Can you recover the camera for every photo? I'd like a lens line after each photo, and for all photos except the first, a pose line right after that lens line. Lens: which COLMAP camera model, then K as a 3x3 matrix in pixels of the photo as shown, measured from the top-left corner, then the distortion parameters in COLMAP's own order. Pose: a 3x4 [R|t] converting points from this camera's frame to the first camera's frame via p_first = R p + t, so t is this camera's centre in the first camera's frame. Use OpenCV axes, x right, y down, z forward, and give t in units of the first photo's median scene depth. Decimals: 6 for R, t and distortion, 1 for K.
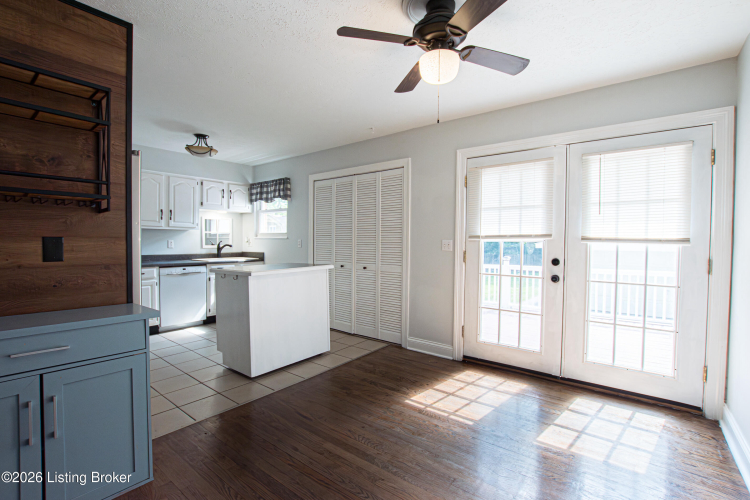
lens RADIAL K [[329.8, 0, 375.0], [0, 329.8, 250.0], [0, 0, 1]] dist [-0.026176, -0.000372]
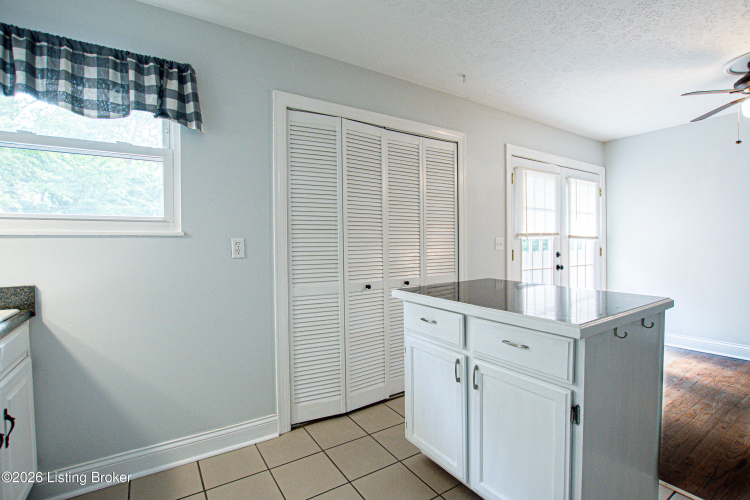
lens RADIAL K [[350.3, 0, 375.0], [0, 350.3, 250.0], [0, 0, 1]] dist [-0.026081, -0.000045]
pose [[0.336740, -0.029113, 0.941147, -0.643175], [0.037492, 0.999144, 0.017493, -0.021479], [-0.940851, 0.029395, 0.337543, 0.789873]]
